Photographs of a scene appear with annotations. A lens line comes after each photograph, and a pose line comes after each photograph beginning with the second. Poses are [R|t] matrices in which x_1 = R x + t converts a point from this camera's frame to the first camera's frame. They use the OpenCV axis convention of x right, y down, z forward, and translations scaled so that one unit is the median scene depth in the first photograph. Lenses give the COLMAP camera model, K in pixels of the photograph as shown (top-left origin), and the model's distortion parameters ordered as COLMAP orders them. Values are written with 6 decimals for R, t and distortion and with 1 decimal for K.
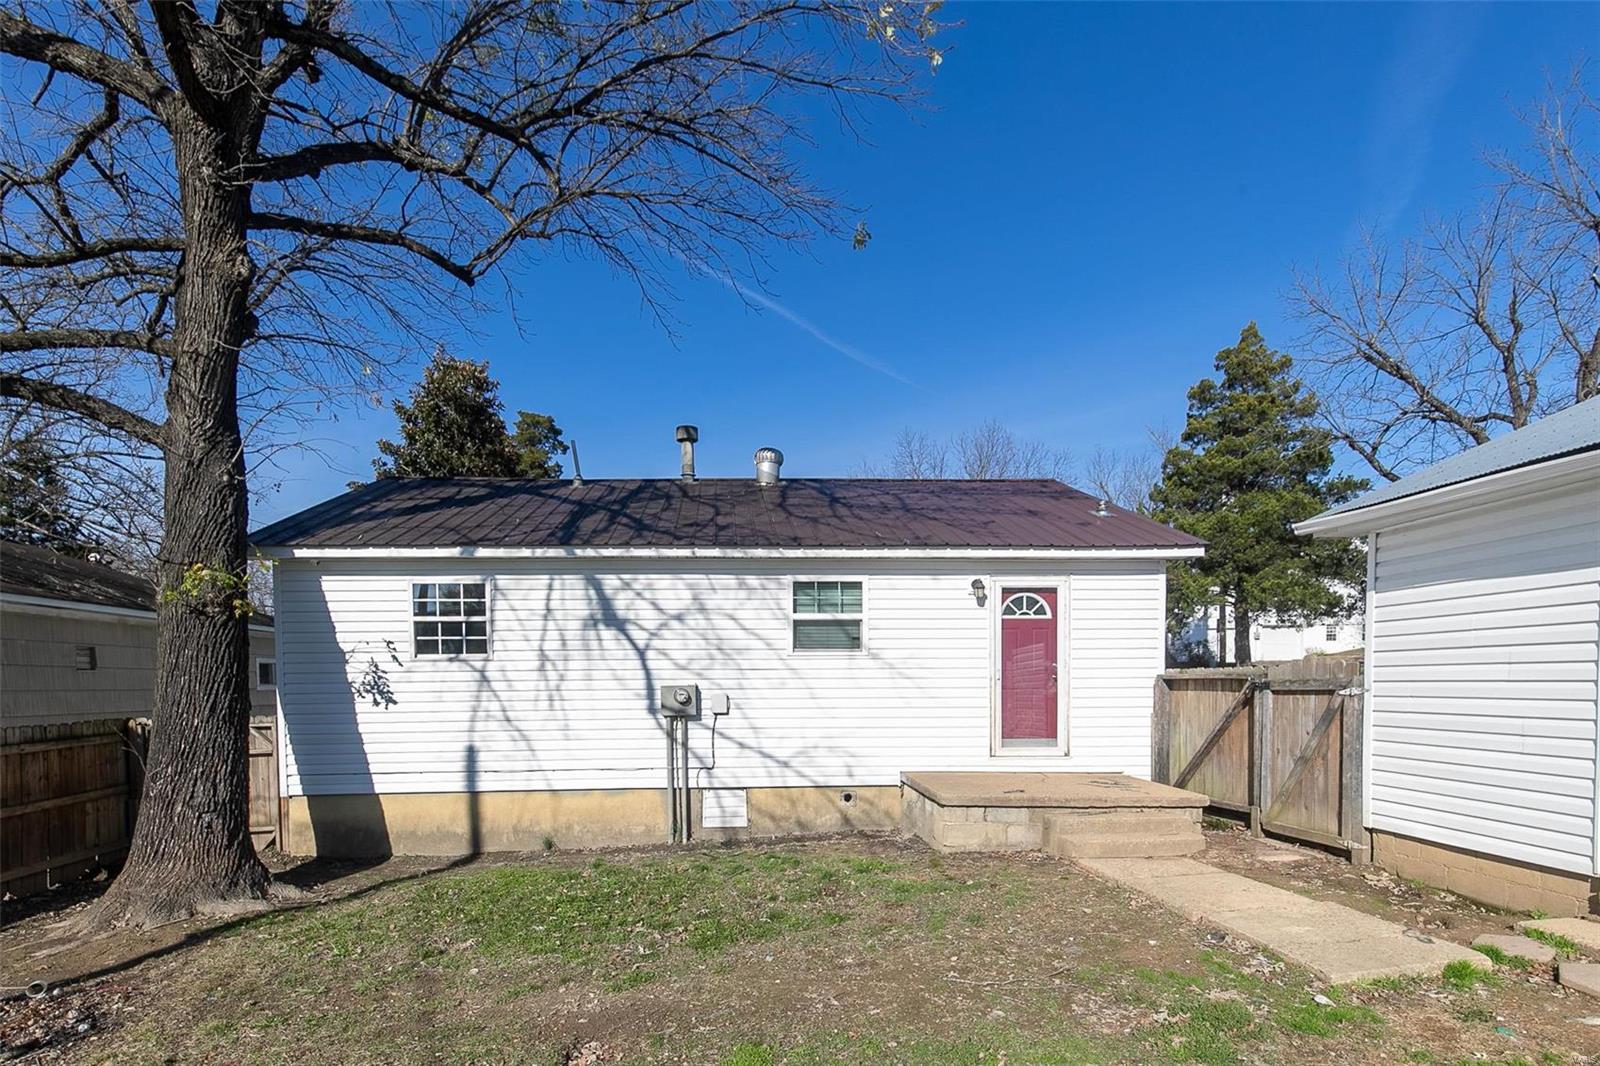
lens RADIAL K [[755.5, 0, 798.3], [0, 755.5, 676.8], [0, 0, 1]] dist [0.002688, 0.000282]
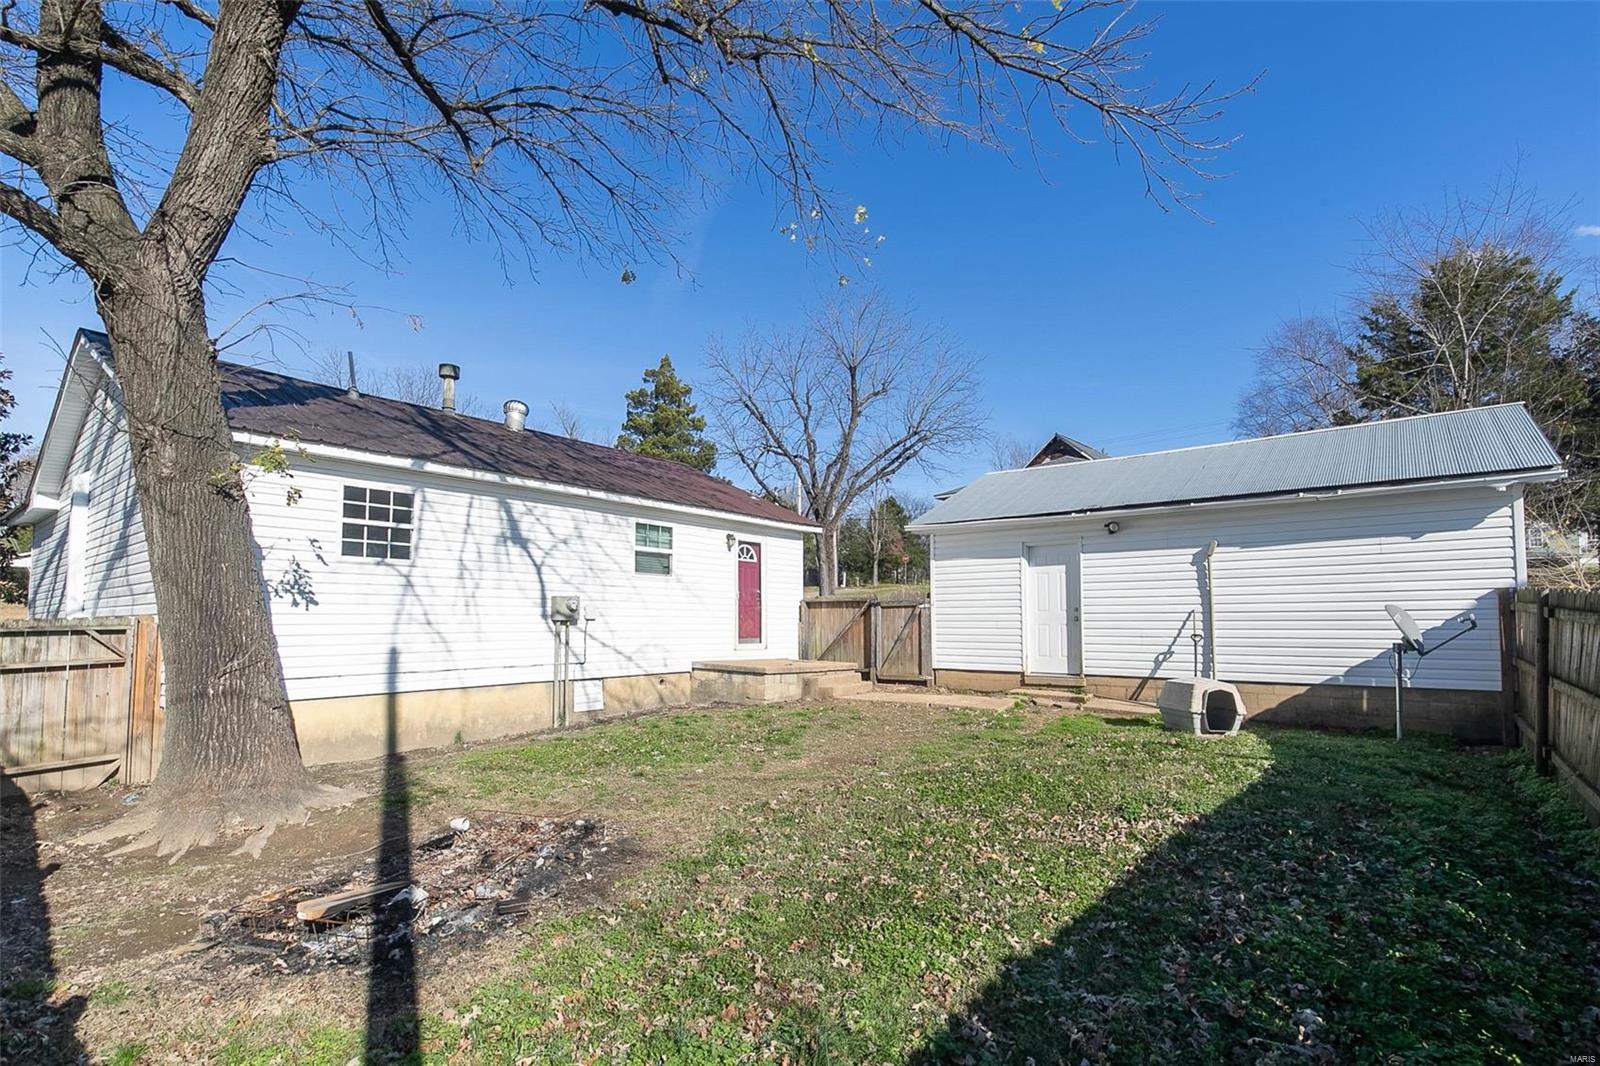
lens RADIAL K [[726.5, 0, 800.0], [0, 726.5, 533.0], [0, 0, 1]] dist [0.002304, 0.000320]
pose [[0.657326, 0.097142, 0.747319, -0.807403], [-0.006757, 0.992377, -0.123053, 0.052905], [-0.753576, 0.075836, 0.652972, -0.076532]]
